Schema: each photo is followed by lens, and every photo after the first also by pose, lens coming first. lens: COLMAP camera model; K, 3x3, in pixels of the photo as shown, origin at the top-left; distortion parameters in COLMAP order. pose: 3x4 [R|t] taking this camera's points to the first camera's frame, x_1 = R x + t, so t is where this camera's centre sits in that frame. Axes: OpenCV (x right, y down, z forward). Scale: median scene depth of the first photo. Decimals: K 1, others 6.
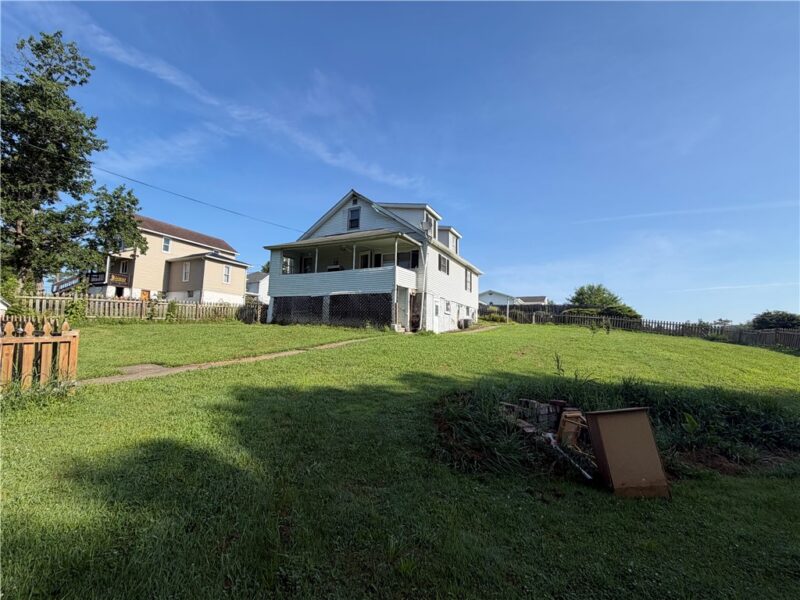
lens RADIAL K [[382.0, 0, 400.0], [0, 382.0, 300.0], [0, 0, 1]] dist [0.000394, 0.000079]
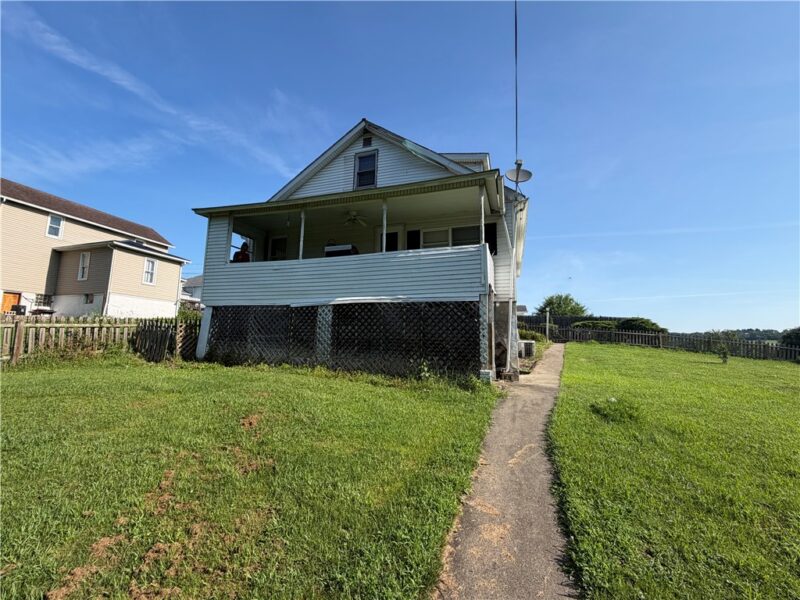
lens RADIAL K [[344.4, 0, 400.0], [0, 344.4, 300.0], [0, 0, 1]] dist [0.001409, 0.000222]
pose [[0.989826, 0.010827, 0.141874, -0.096540], [-0.007909, 0.999746, -0.021116, -0.005718], [-0.142066, 0.019779, 0.989659, 0.333925]]
